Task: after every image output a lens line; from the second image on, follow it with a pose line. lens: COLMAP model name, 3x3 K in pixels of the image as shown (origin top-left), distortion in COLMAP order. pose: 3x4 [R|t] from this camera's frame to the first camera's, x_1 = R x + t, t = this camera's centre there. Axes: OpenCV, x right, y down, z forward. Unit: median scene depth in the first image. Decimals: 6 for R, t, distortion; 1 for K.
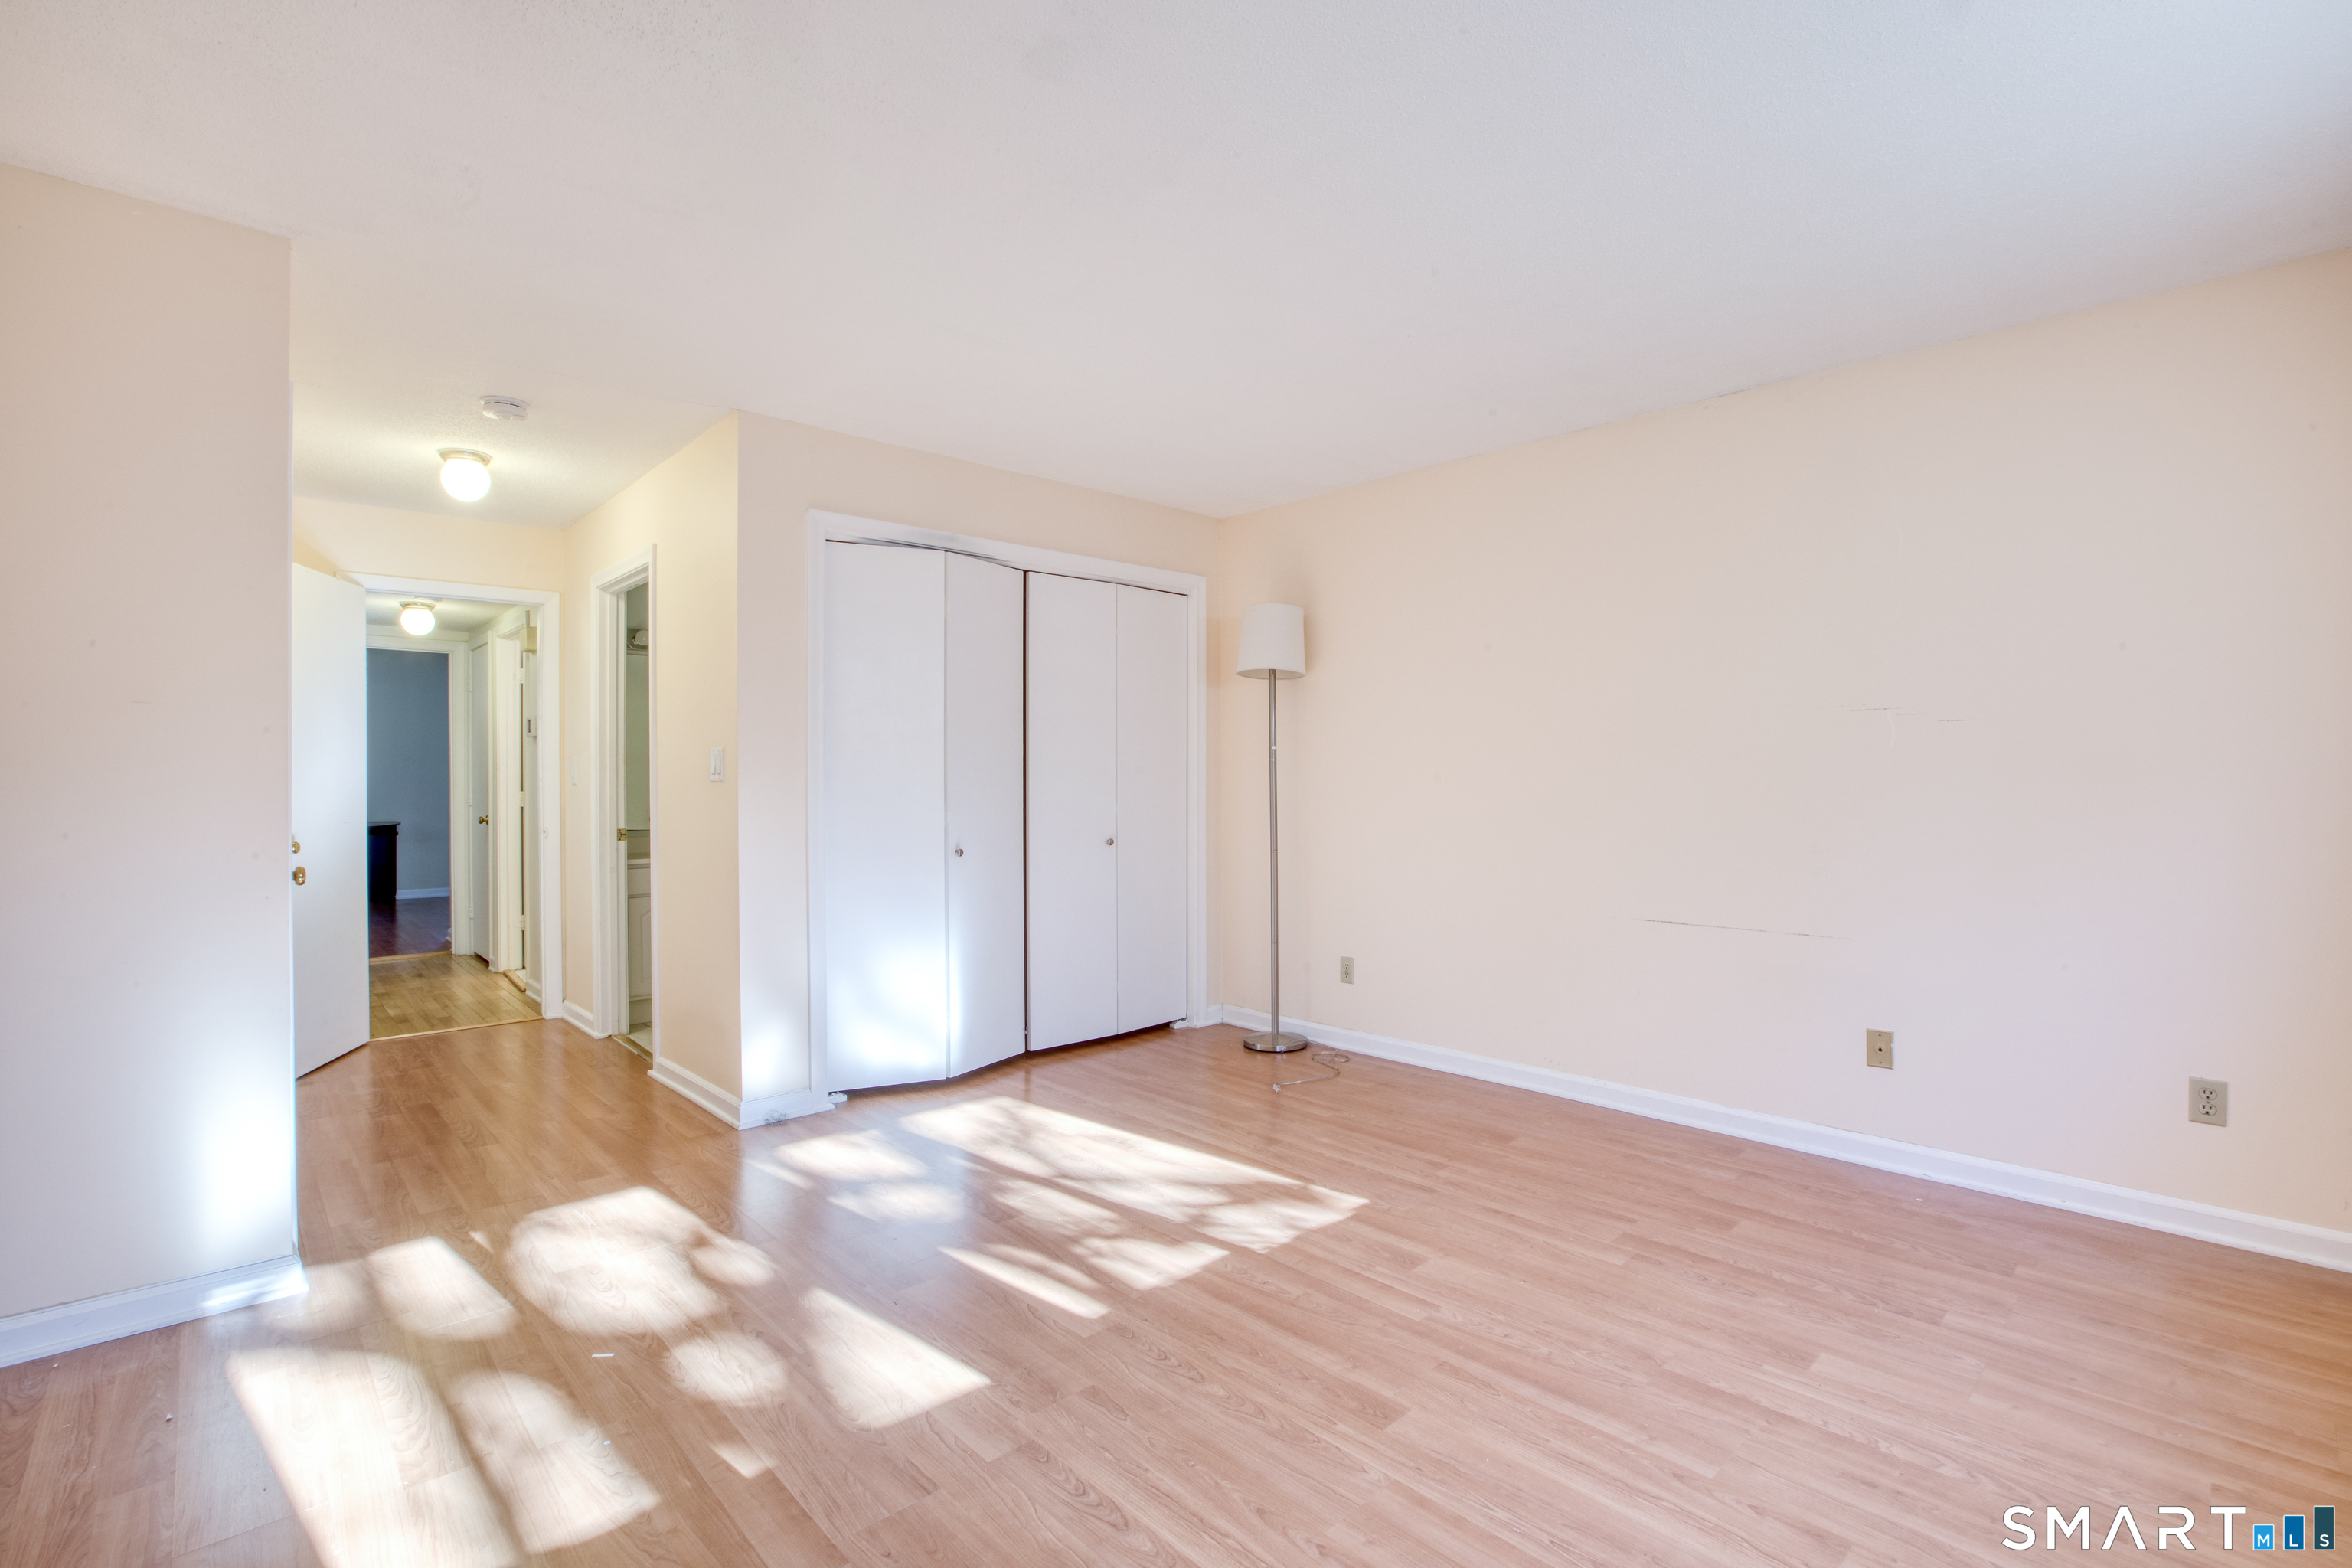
lens RADIAL K [[1061.9, 0, 1137.8], [0, 1061.9, 818.2], [0, 0, 1]] dist [-0.033165, 0.008529]
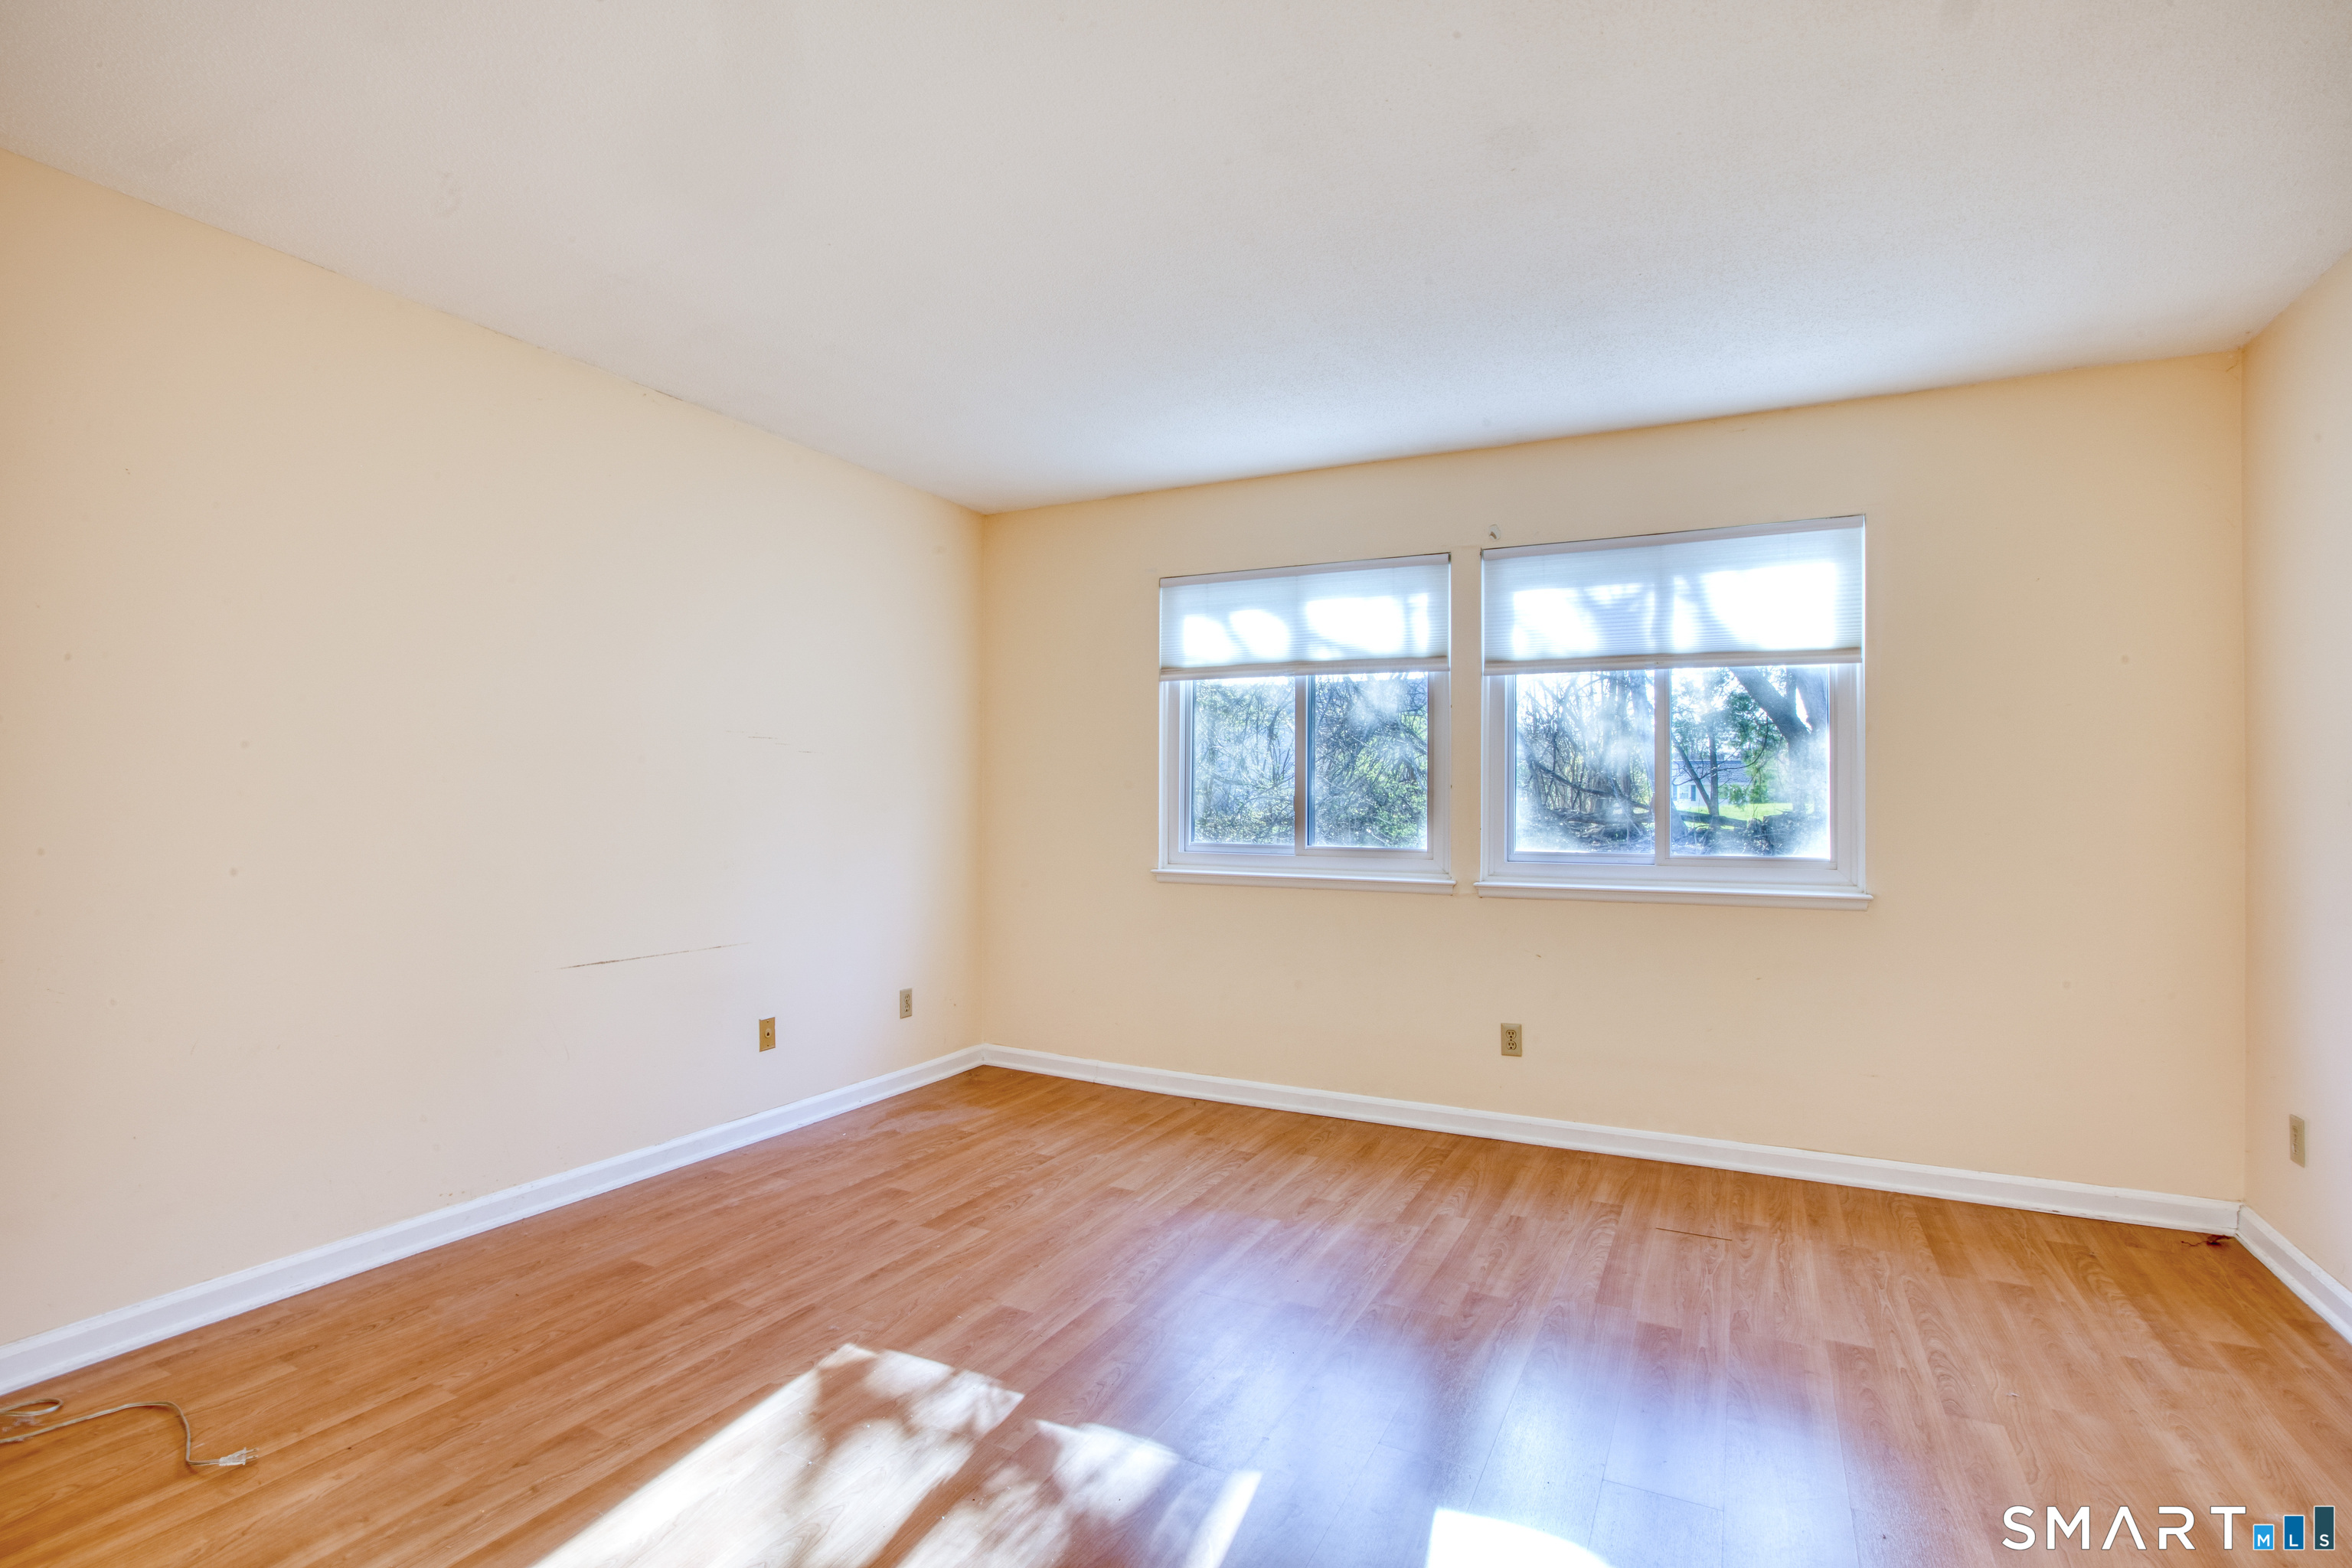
lens RADIAL K [[1114.6, 0, 1198.8], [0, 1114.6, 806.6], [0, 0, 1]] dist [-0.006040, 0.001935]
pose [[-0.363864, -0.000939, 0.931452, -0.695212], [0.025791, 0.999606, 0.011083, -0.034871], [-0.931095, 0.028056, -0.363696, 1.147539]]
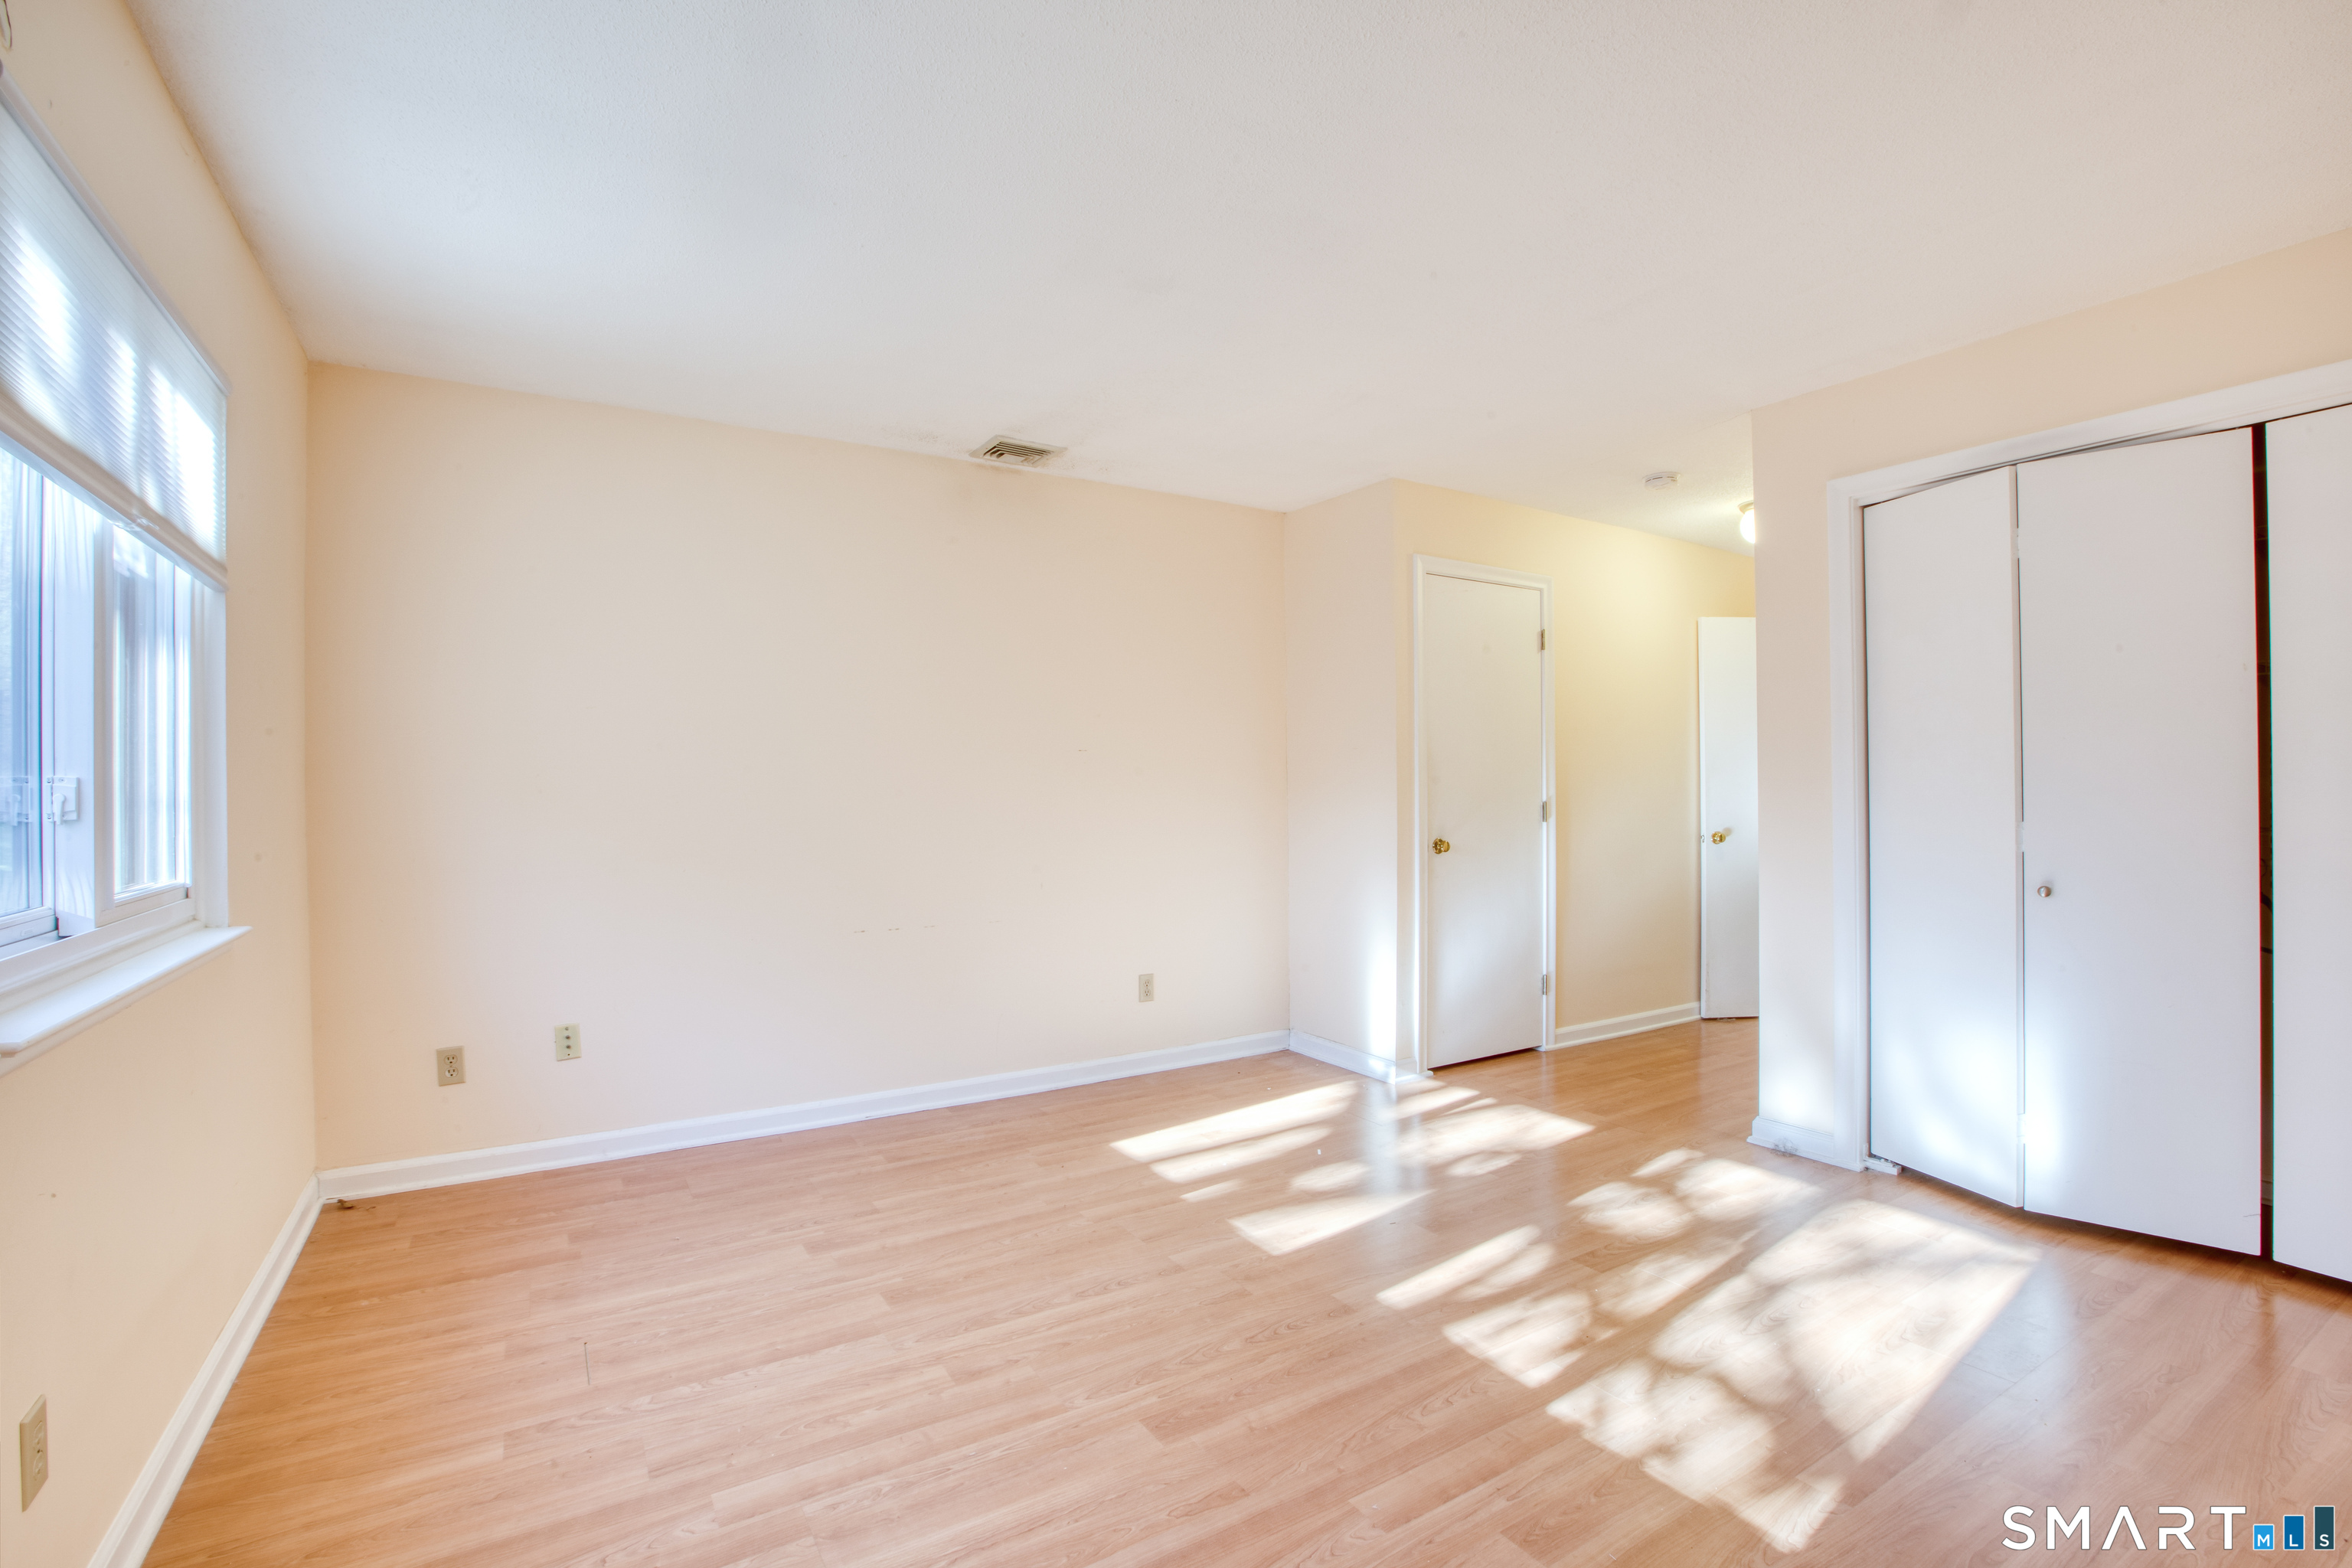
lens RADIAL K [[1061.9, 0, 1193.6], [0, 1061.9, 783.9], [0, 0, 1]] dist [-0.033165, 0.008529]
pose [[-0.166832, -0.002970, -0.985981, 0.879807], [-0.025794, 0.999666, 0.001353, -0.029032], [0.985648, 0.025658, -0.166853, 0.858922]]
